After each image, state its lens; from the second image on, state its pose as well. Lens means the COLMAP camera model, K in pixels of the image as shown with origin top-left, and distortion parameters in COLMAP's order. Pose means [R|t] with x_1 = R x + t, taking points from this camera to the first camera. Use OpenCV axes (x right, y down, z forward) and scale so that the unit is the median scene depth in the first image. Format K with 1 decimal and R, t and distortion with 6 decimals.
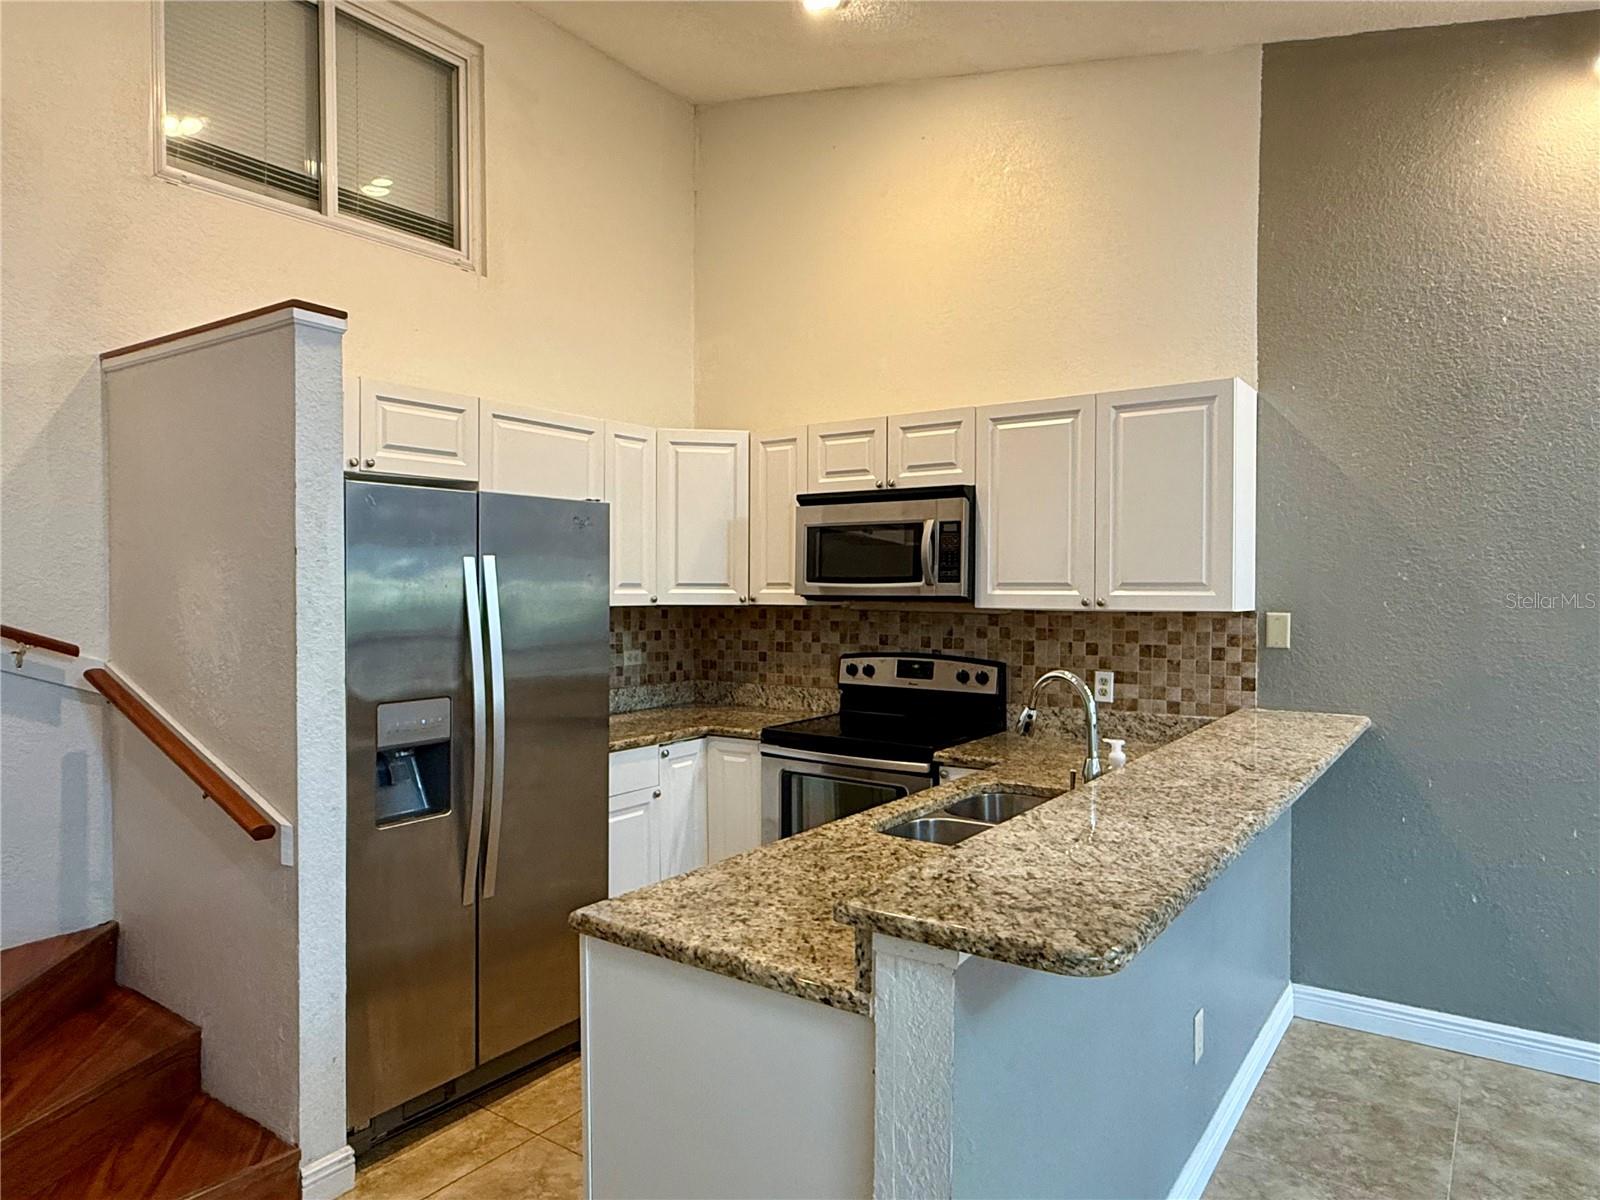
lens RADIAL K [[1015.2, 0, 796.9], [0, 1015.2, 603.5], [0, 0, 1]] dist [-0.000188, 0.000326]
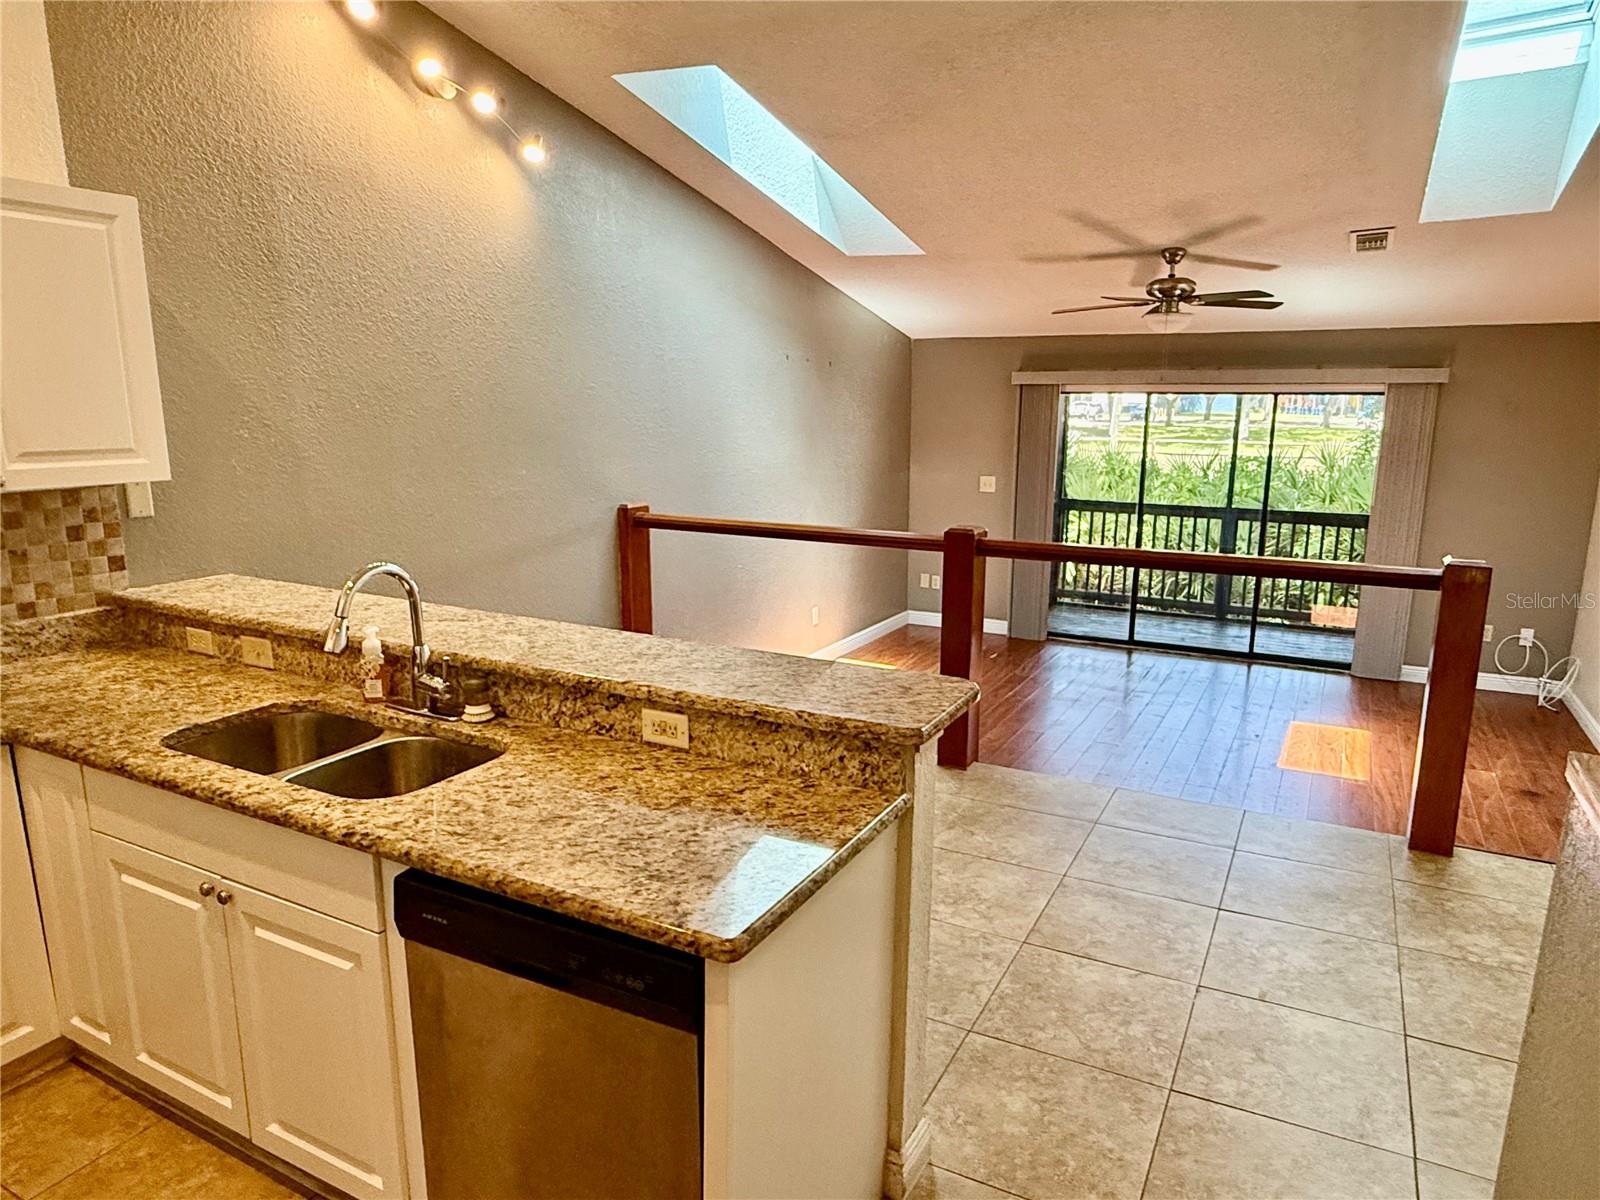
lens RADIAL K [[1012.9, 0, 788.8], [0, 1012.9, 607.5], [0, 0, 1]] dist [0.002680, 0.000904]
pose [[-0.121404, -0.198843, 0.972483, -0.441313], [0.015579, 0.979227, 0.202167, -0.046171], [-0.992481, 0.039694, -0.115784, 0.498344]]
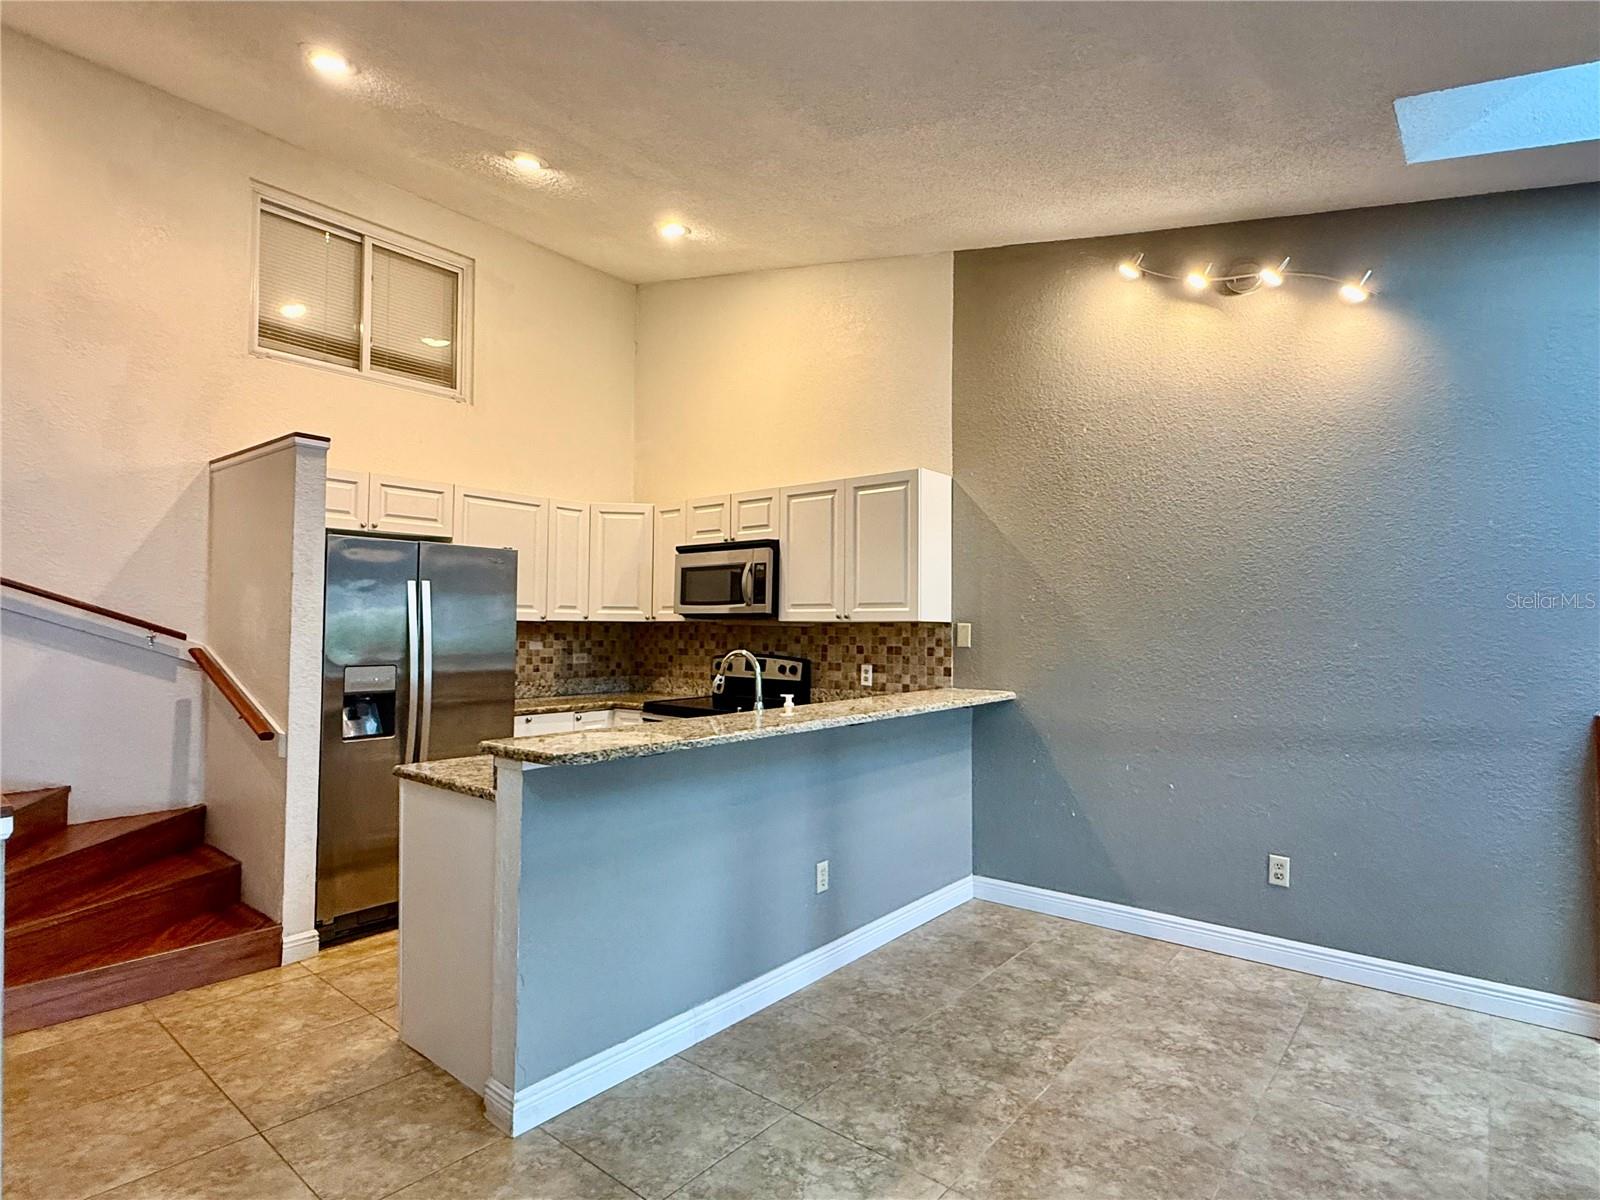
lens RADIAL K [[836.7, 0, 797.6], [0, 836.7, 601.3], [0, 0, 1]] dist [-0.000433, 0.000061]
pose [[0.997275, 0.003363, -0.073694, 0.295465], [-0.007124, 0.998681, -0.050840, 0.037627], [0.073426, 0.051227, 0.995984, -0.224849]]
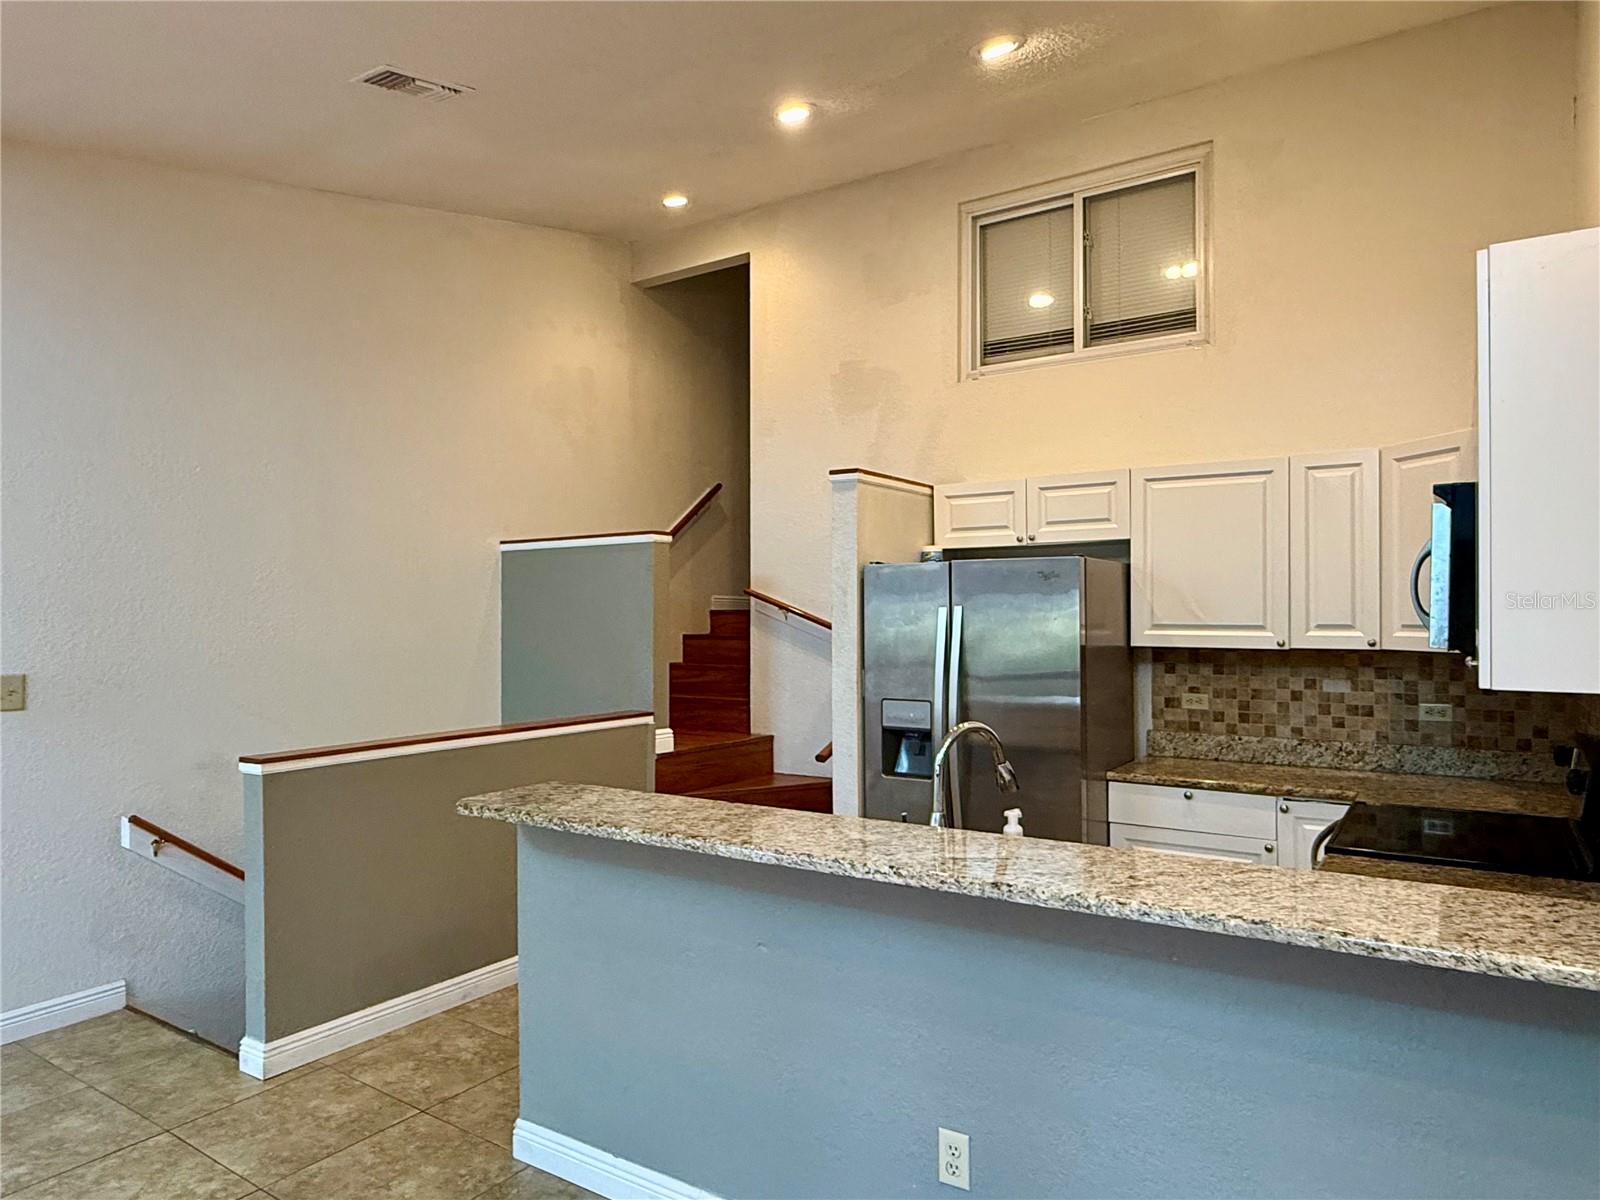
lens RADIAL K [[1014.7, 0, 789.3], [0, 1014.7, 602.4], [0, 0, 1]] dist [-0.003431, -0.000622]
pose [[0.030188, -0.014014, -0.999446, 0.820036], [-0.017096, 0.999748, -0.014534, -0.020310], [0.999398, 0.017526, 0.029941, 0.539019]]
